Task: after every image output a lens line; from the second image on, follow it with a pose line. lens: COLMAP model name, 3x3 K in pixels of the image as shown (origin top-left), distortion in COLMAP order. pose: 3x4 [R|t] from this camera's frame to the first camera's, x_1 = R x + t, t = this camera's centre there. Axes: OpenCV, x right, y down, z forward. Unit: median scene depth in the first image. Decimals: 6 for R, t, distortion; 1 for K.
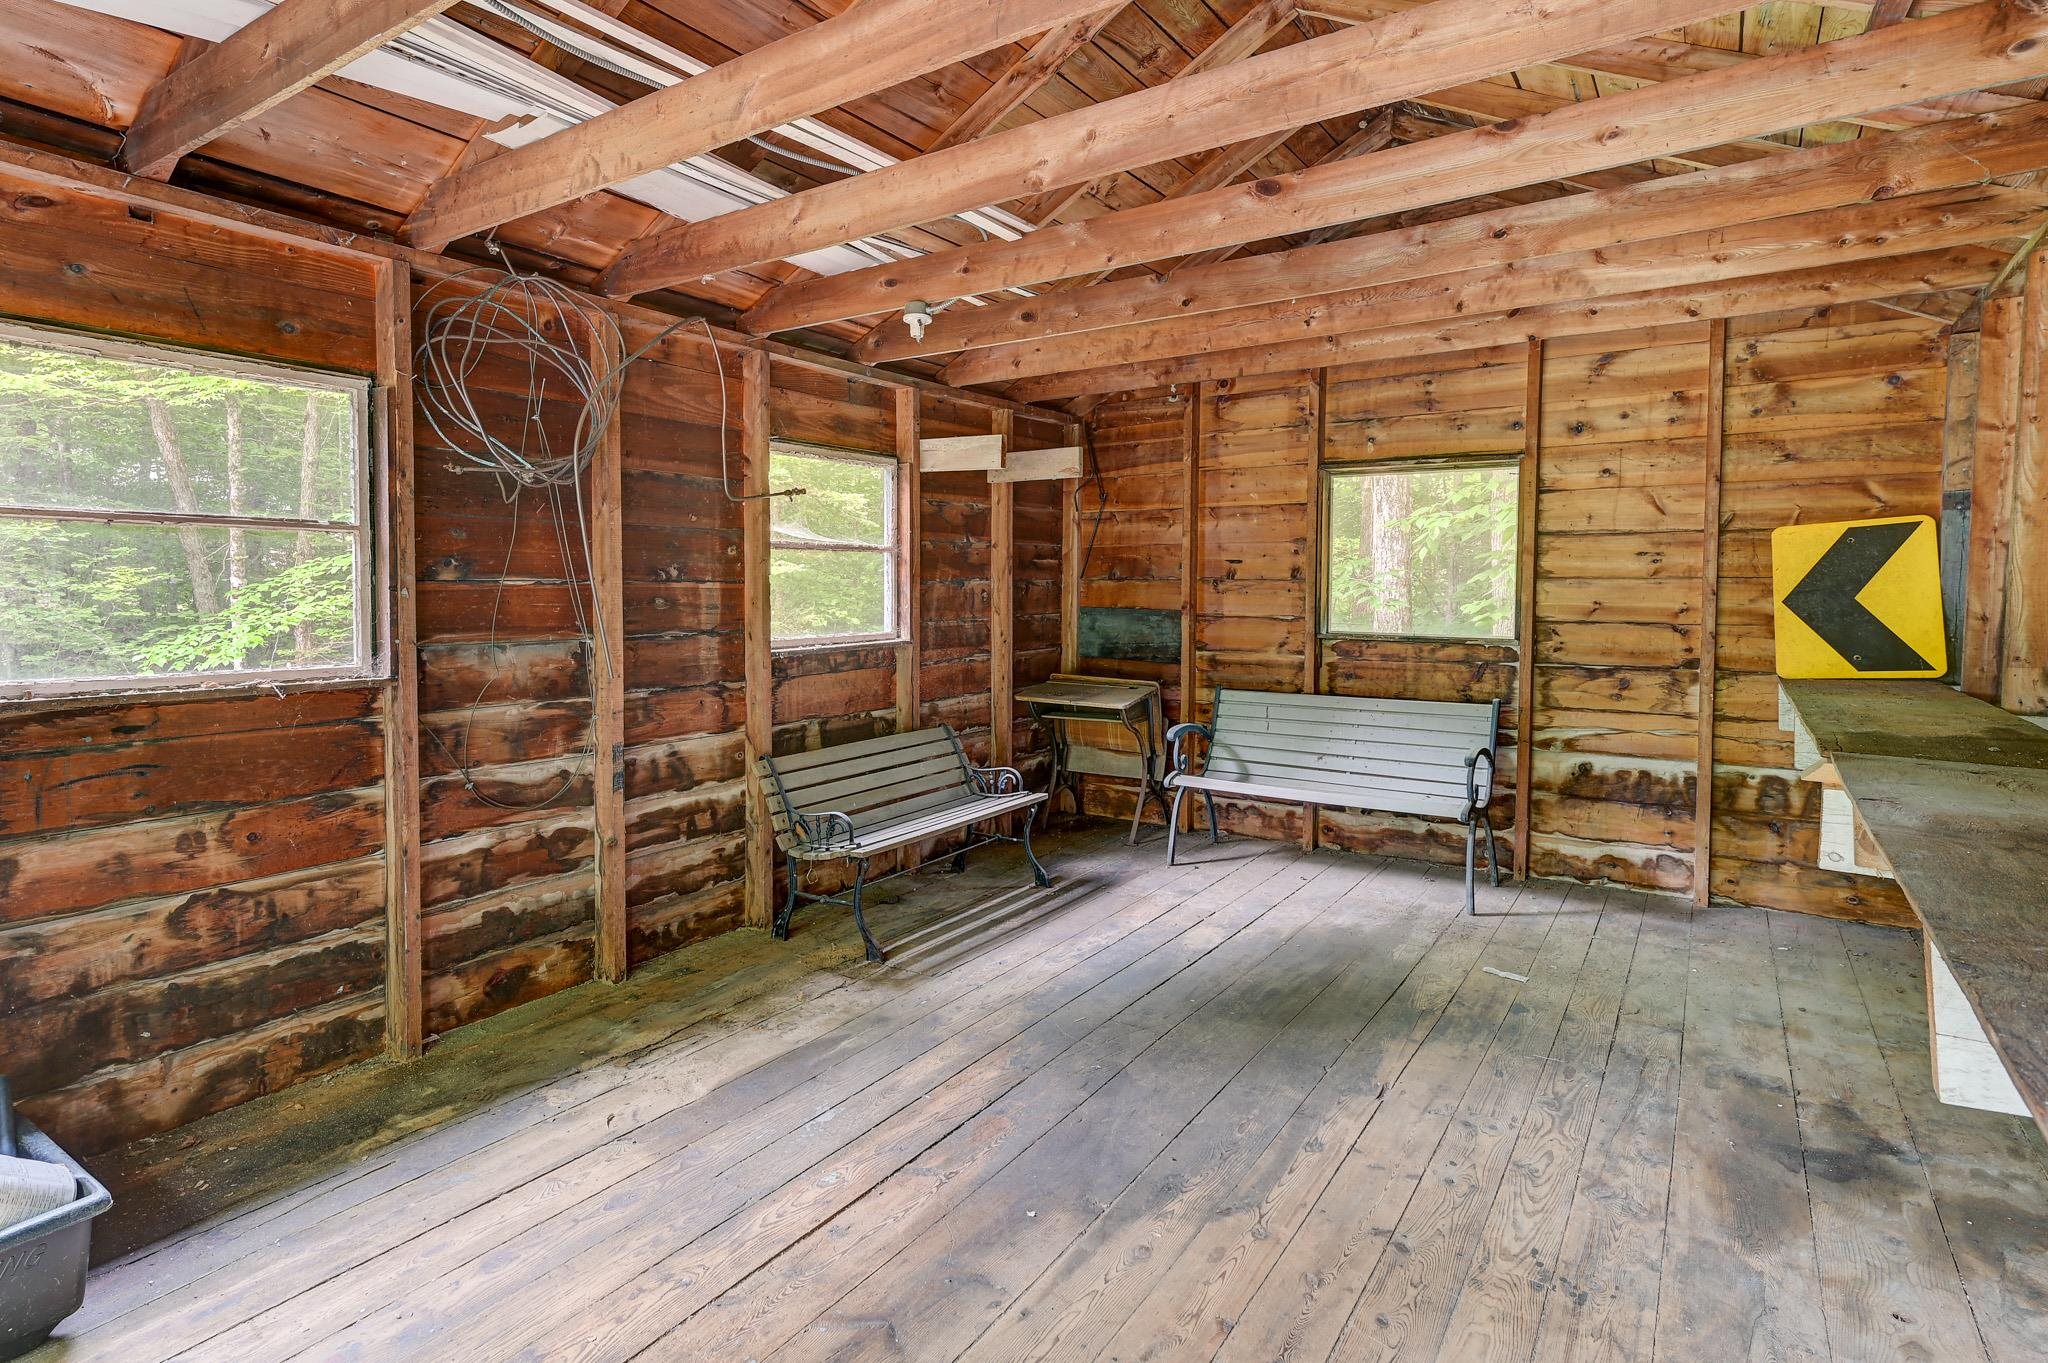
lens RADIAL K [[1068.1, 0, 981.6], [0, 1068.1, 627.4], [0, 0, 1]] dist [0.013681, -0.000716]
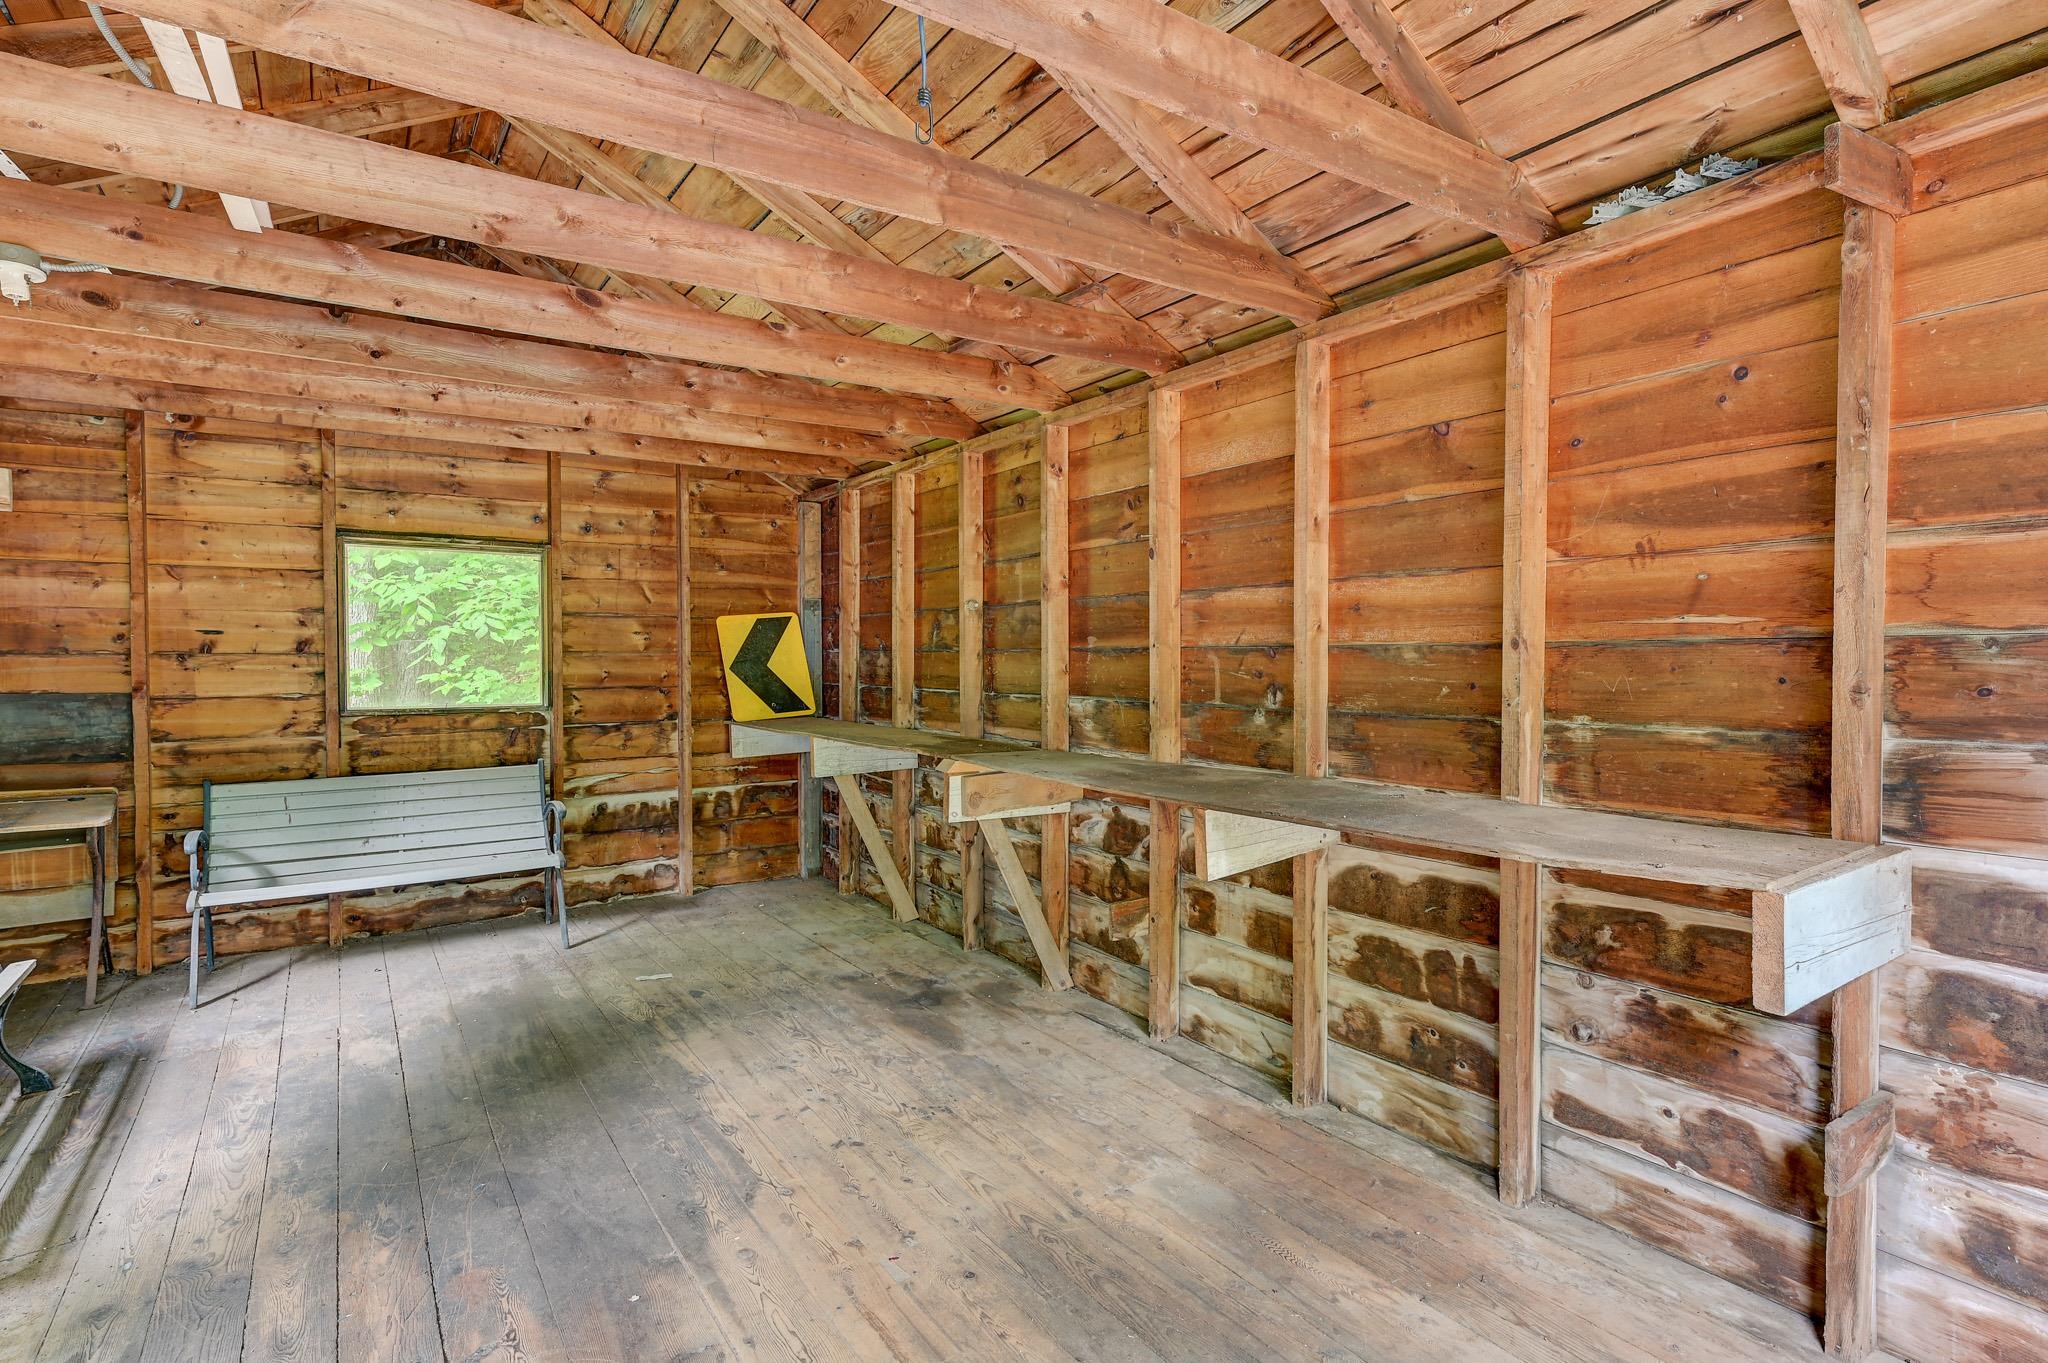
lens RADIAL K [[996.5, 0, 1019.4], [0, 996.5, 674.5], [0, 0, 1]] dist [0.006640, 0.001345]
pose [[0.352260, -0.024180, 0.935590, -0.329762], [0.040136, 0.999137, 0.010711, -0.013421], [-0.935041, 0.033777, 0.352927, 0.153799]]
